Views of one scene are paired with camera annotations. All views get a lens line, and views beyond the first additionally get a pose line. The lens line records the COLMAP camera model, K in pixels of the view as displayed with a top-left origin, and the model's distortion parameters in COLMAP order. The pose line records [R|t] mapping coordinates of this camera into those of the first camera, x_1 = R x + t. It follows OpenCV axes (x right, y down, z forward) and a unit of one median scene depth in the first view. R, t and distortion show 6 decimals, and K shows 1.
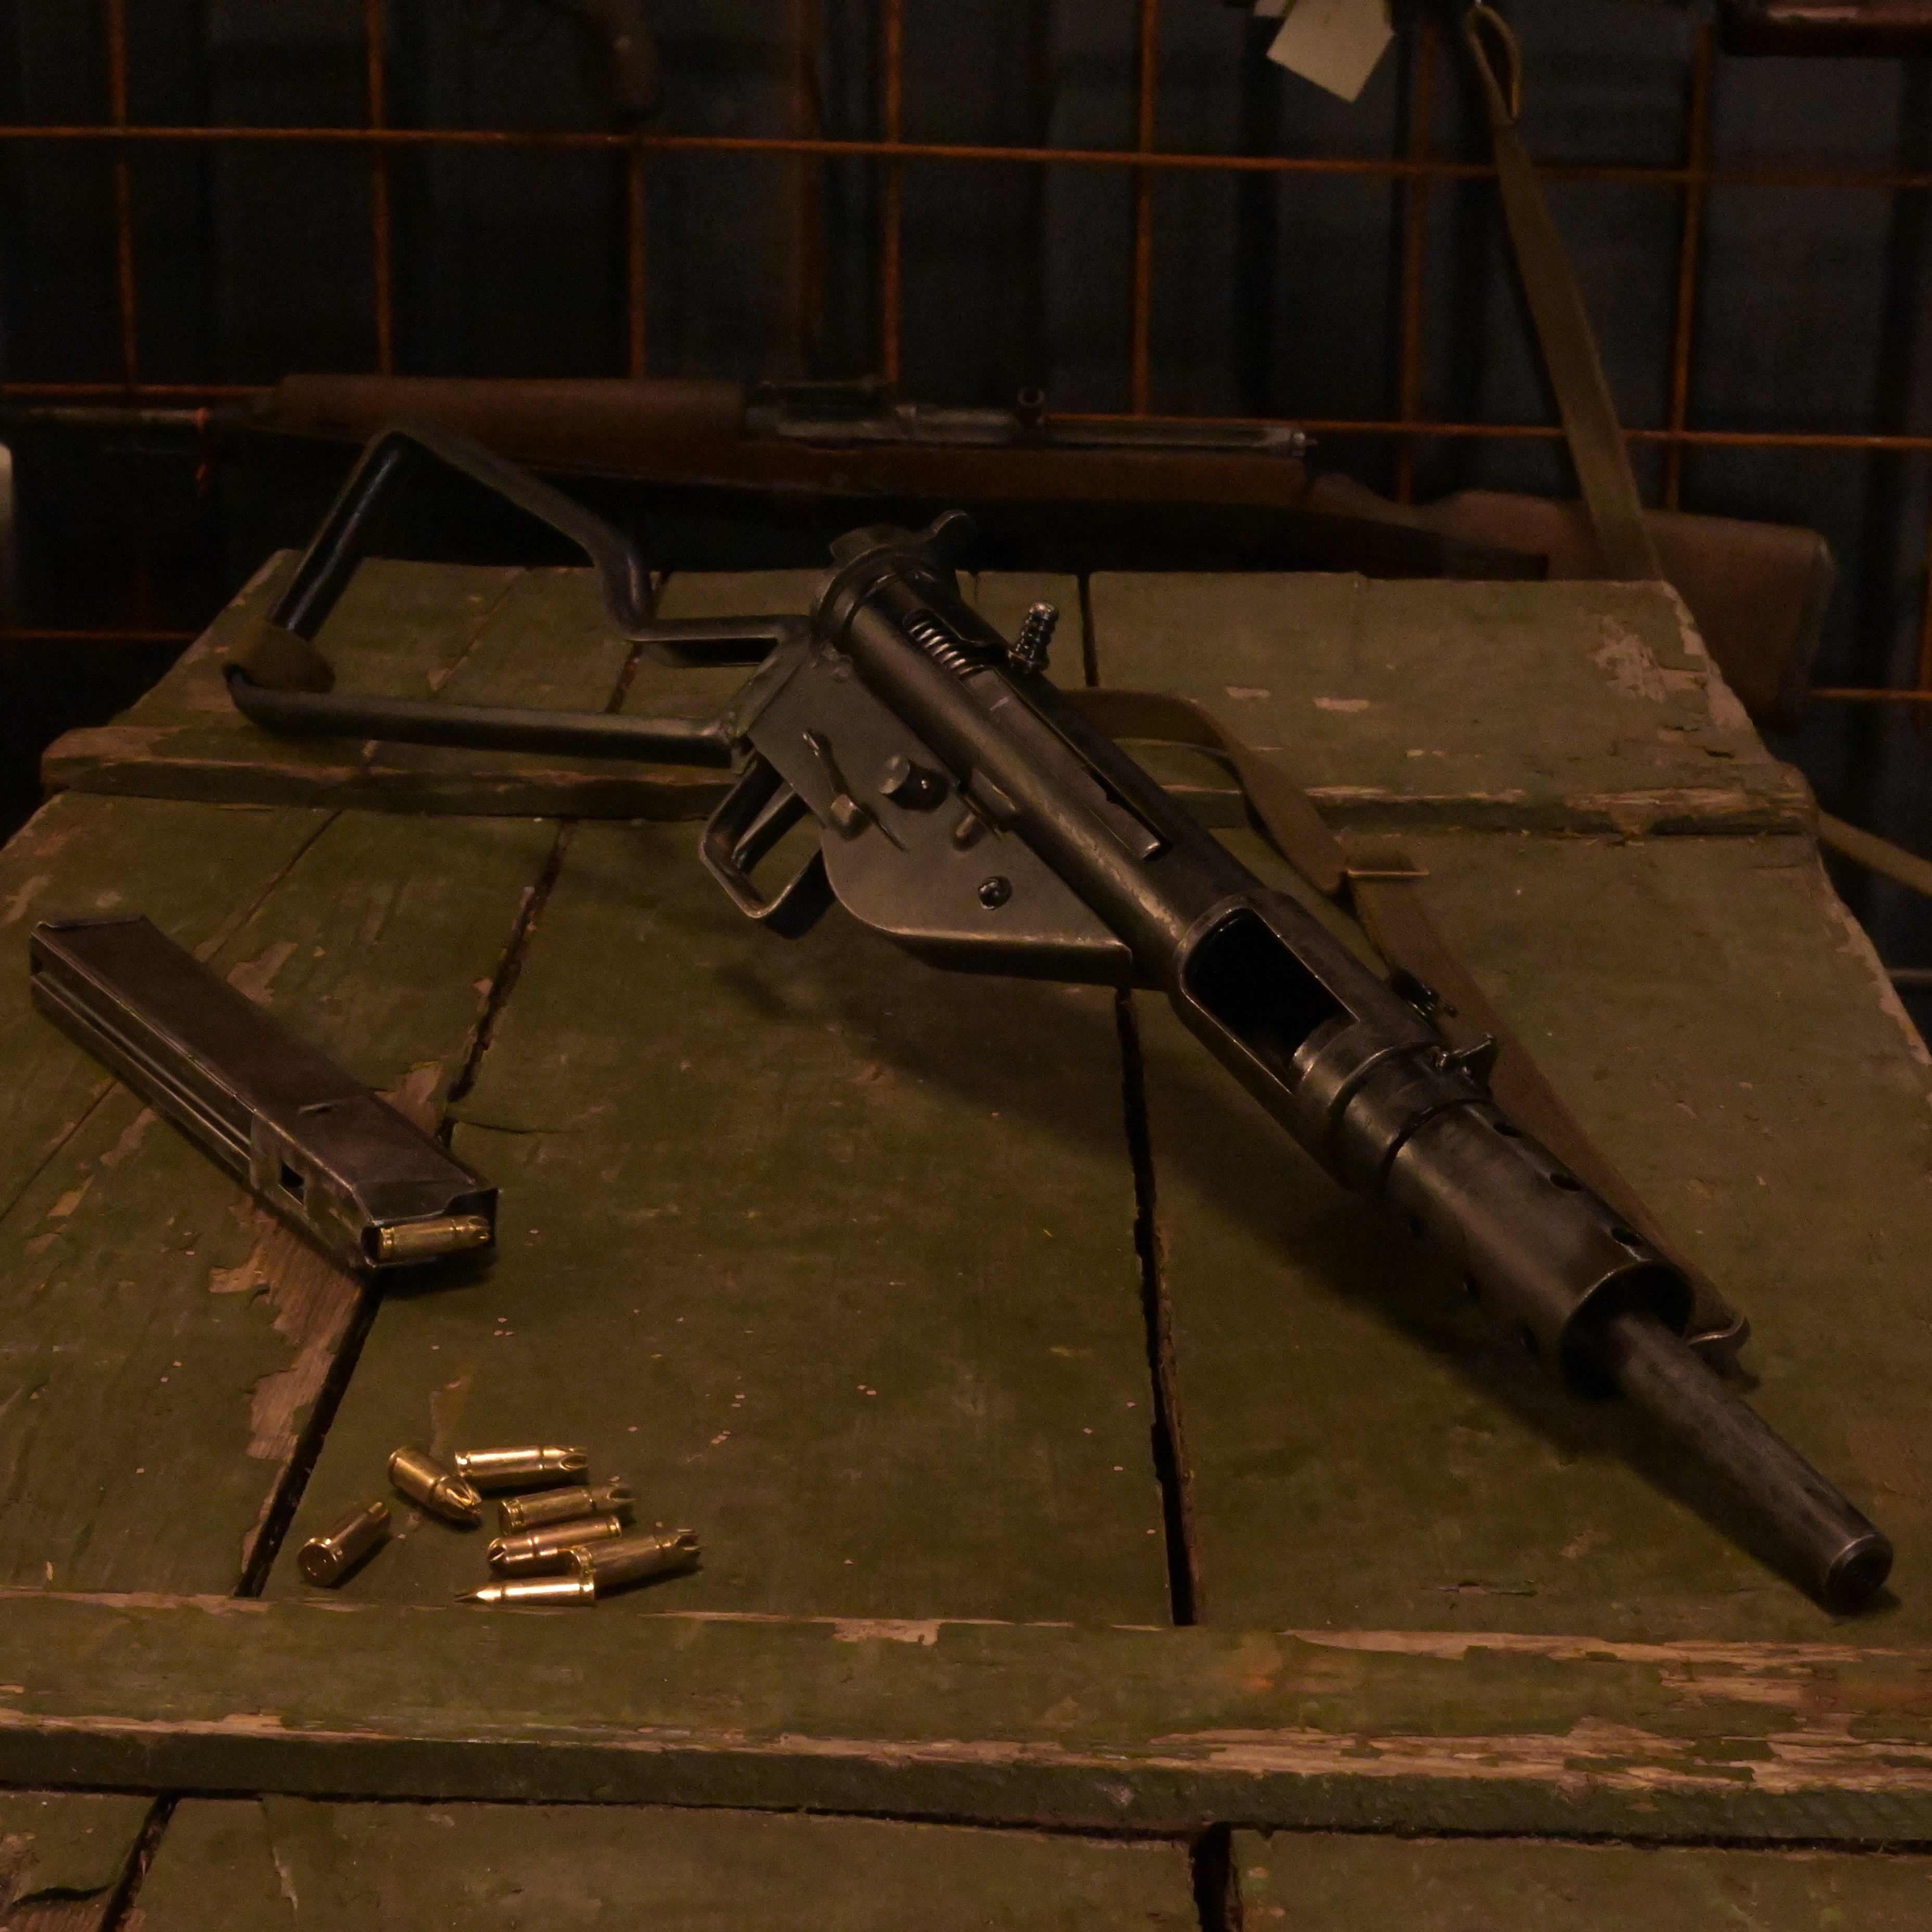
lens RADIAL K [[4067.8, 0, 969.6], [0, 4067.8, 967.4], [0, 0, 1]] dist [-0.008738, 0.000000]
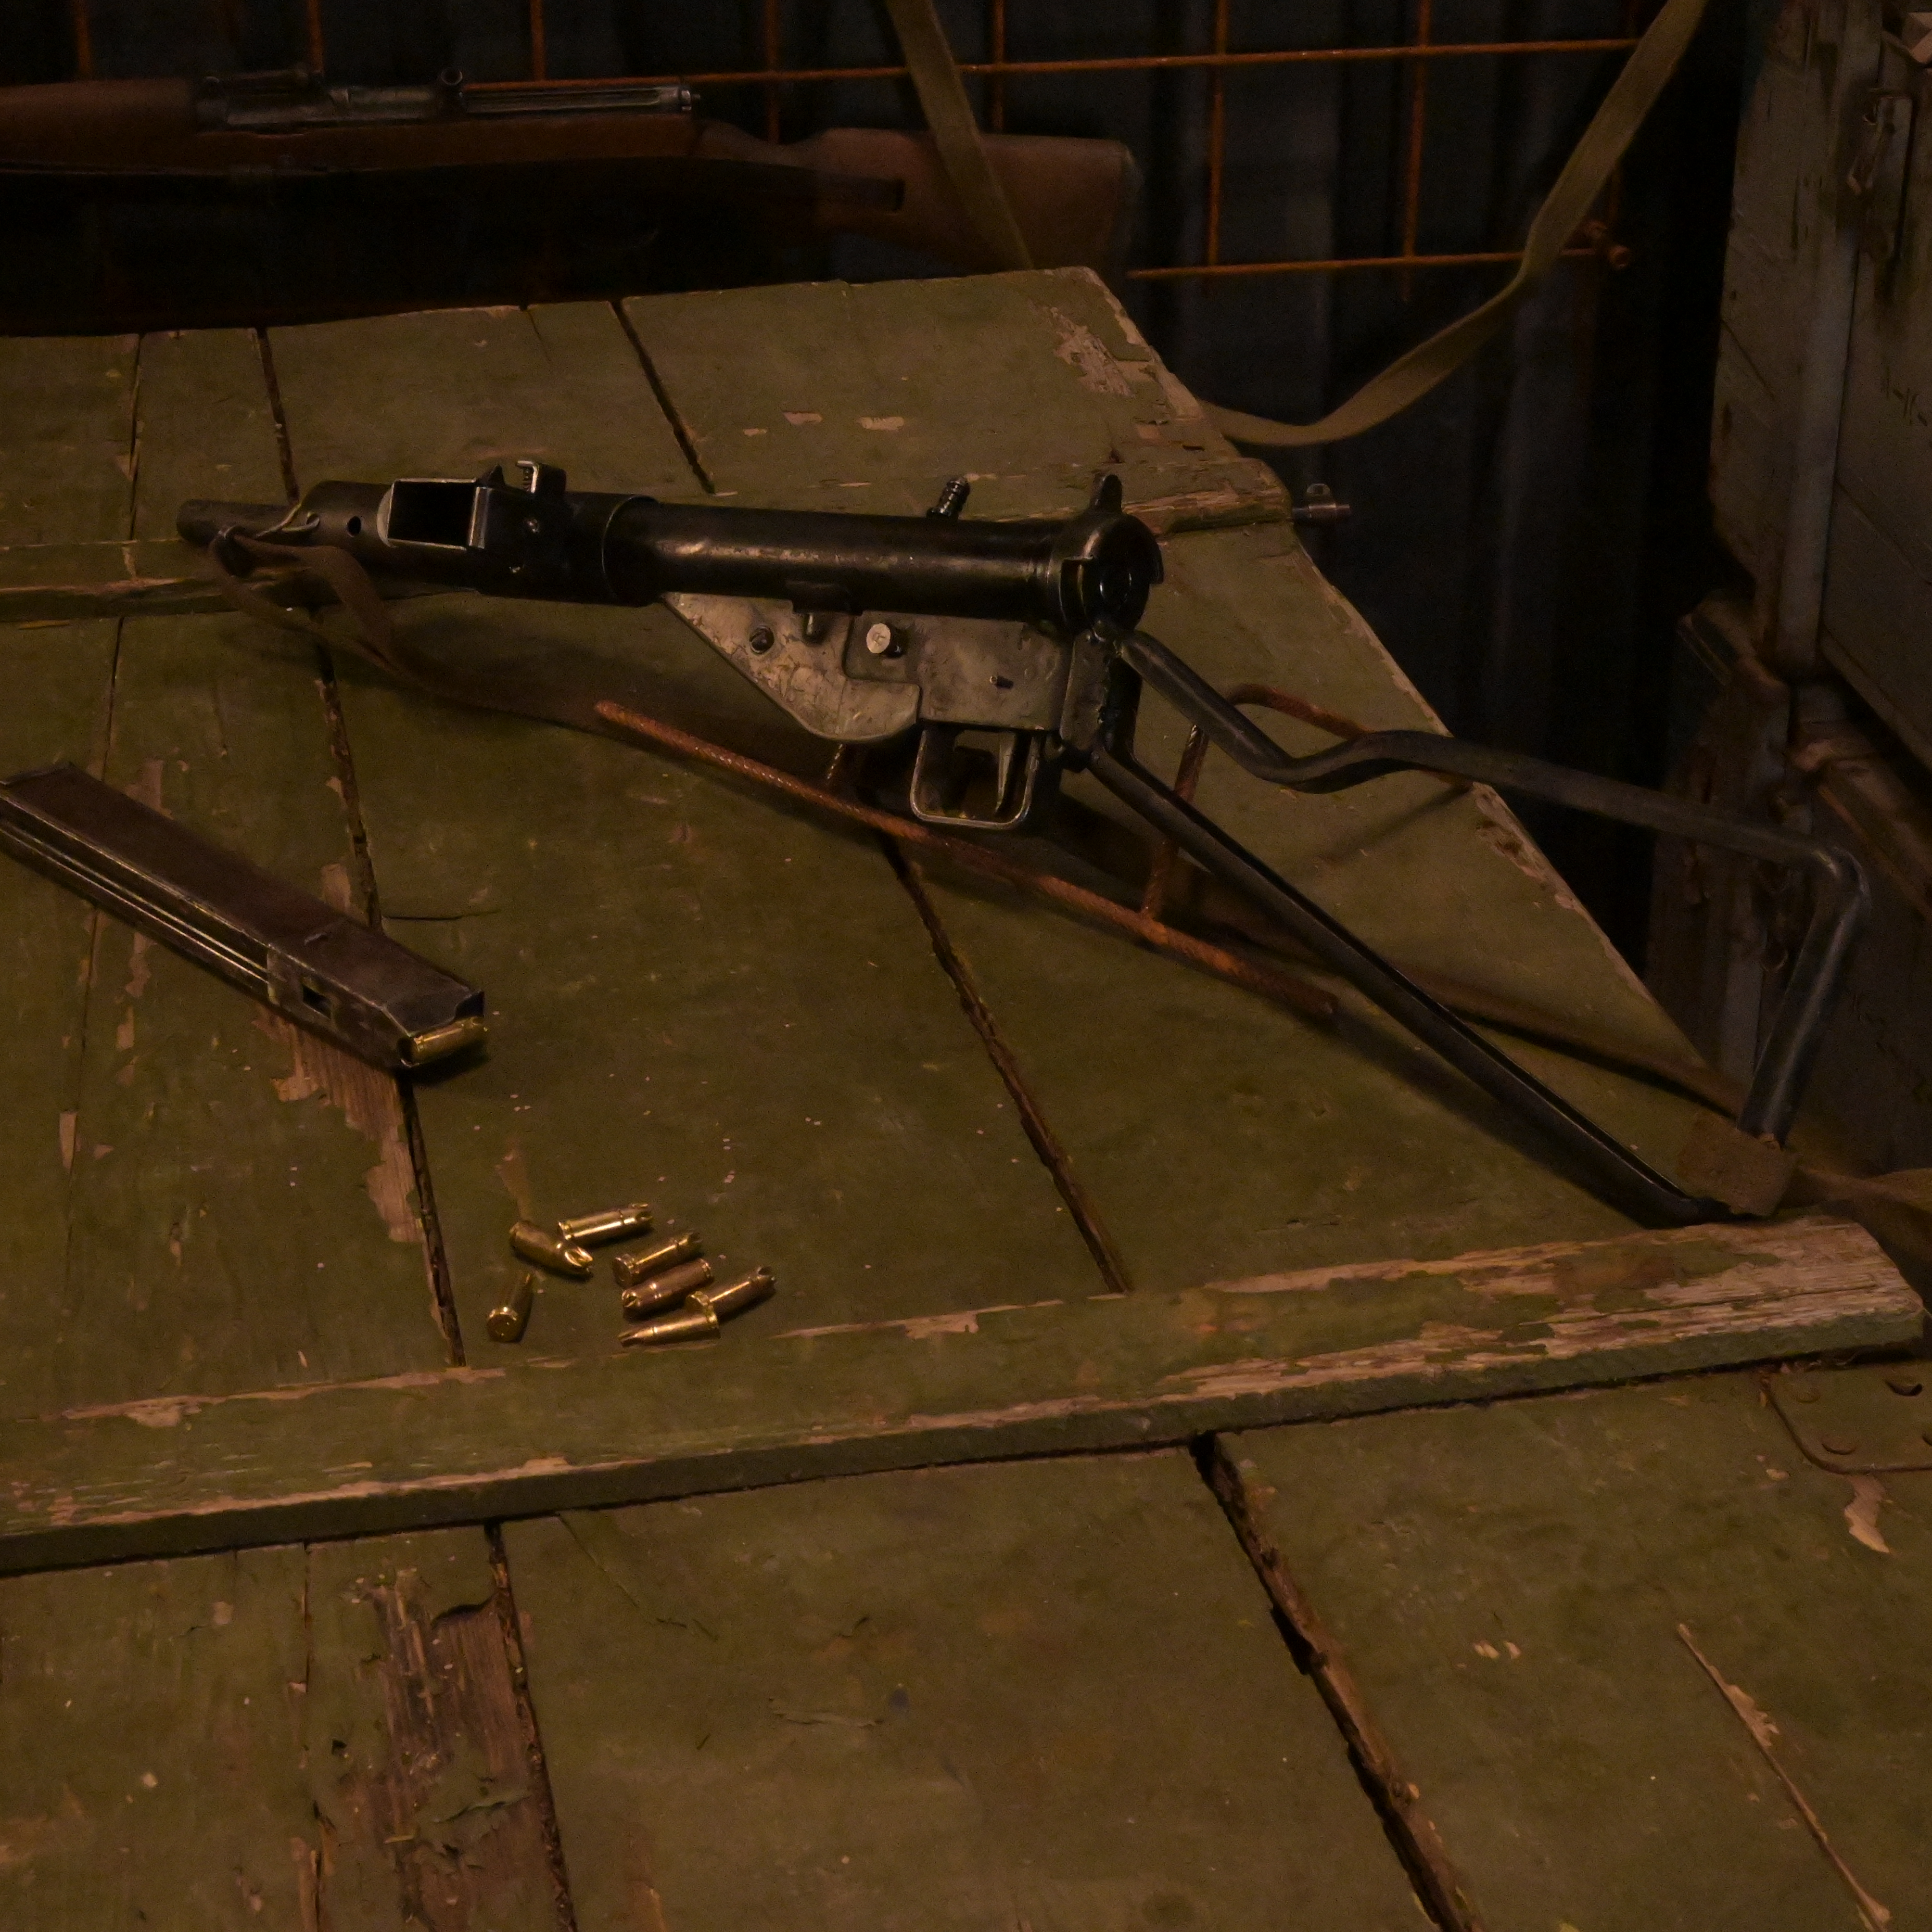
lens RADIAL K [[3813.6, 0, 969.0], [0, 3813.6, 964.5], [0, 0, 1]] dist [-0.013241, 0.000000]
pose [[0.968446, -0.125096, 0.215554, -0.210197], [0.086570, 0.979898, 0.179738, -0.149281], [-0.233706, -0.155406, 0.959808, -0.200919]]
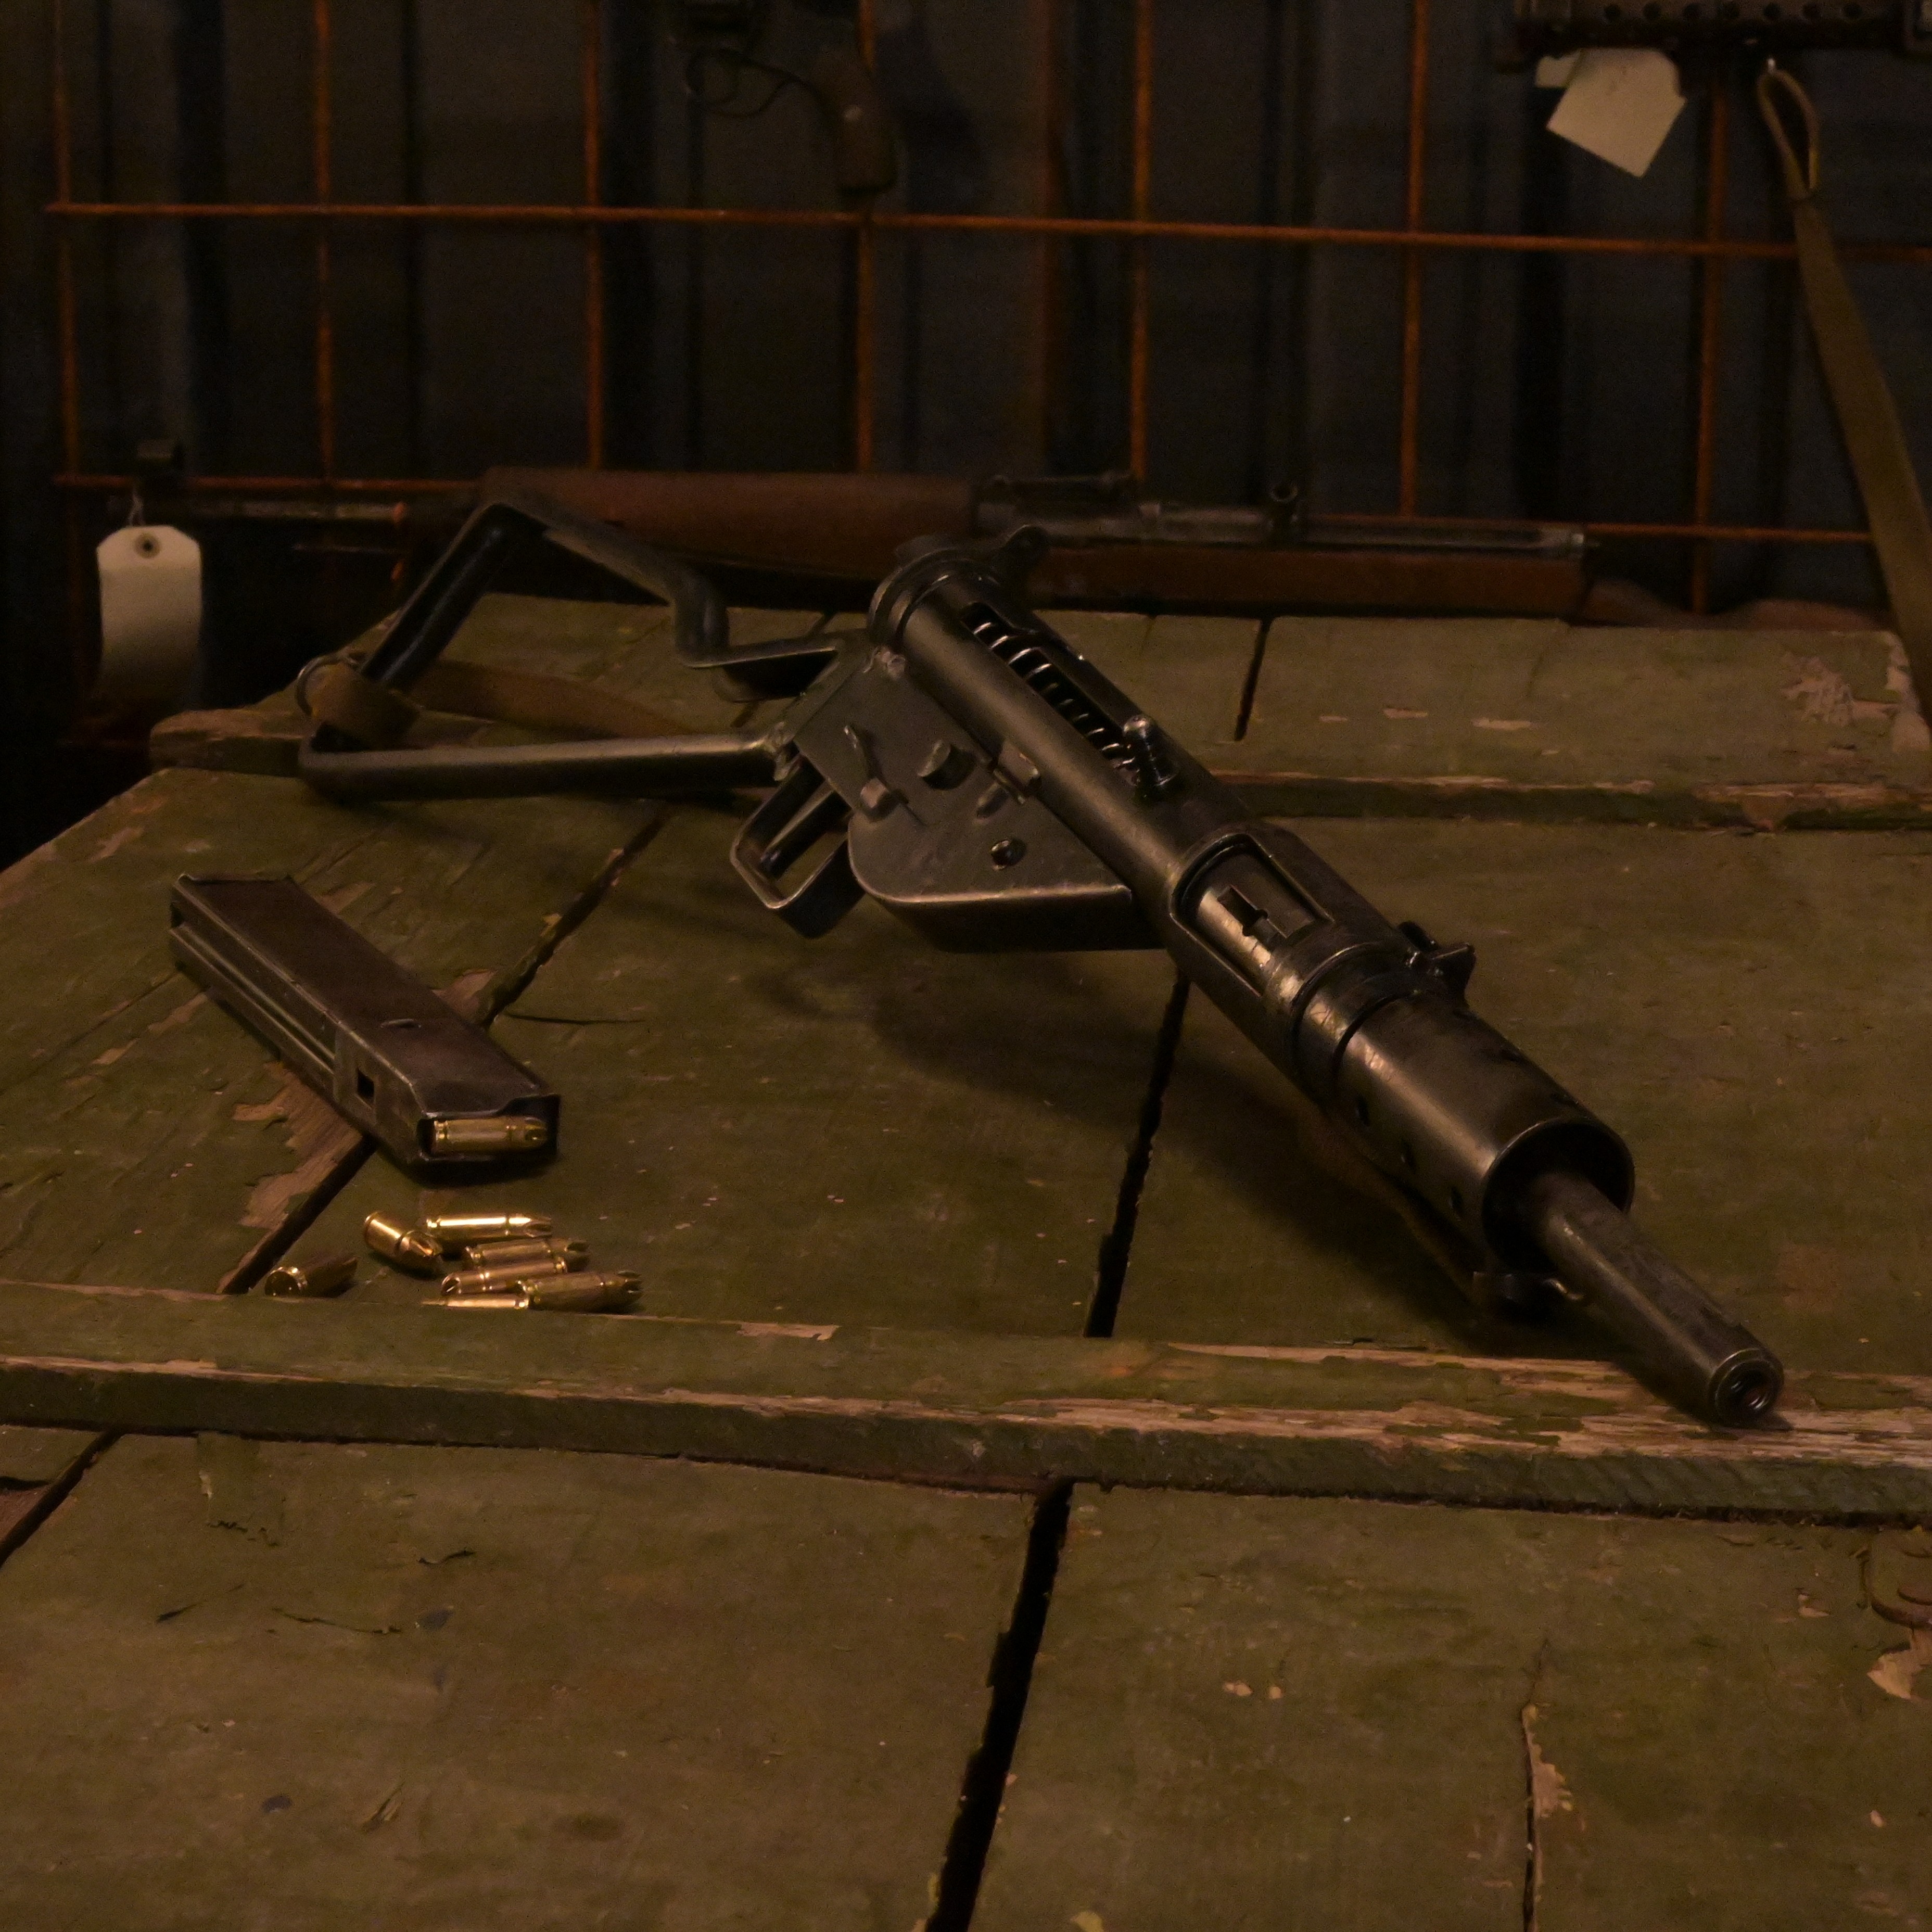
lens RADIAL K [[5007.5, 0, 963.1], [0, 5007.5, 965.6], [0, 0, 1]] dist [-0.028548, 0.000000]
pose [[0.994774, 0.018705, -0.100375, 0.115540], [-0.027699, 0.995649, -0.088973, 0.135566], [0.098274, 0.091288, 0.990963, -0.230107]]
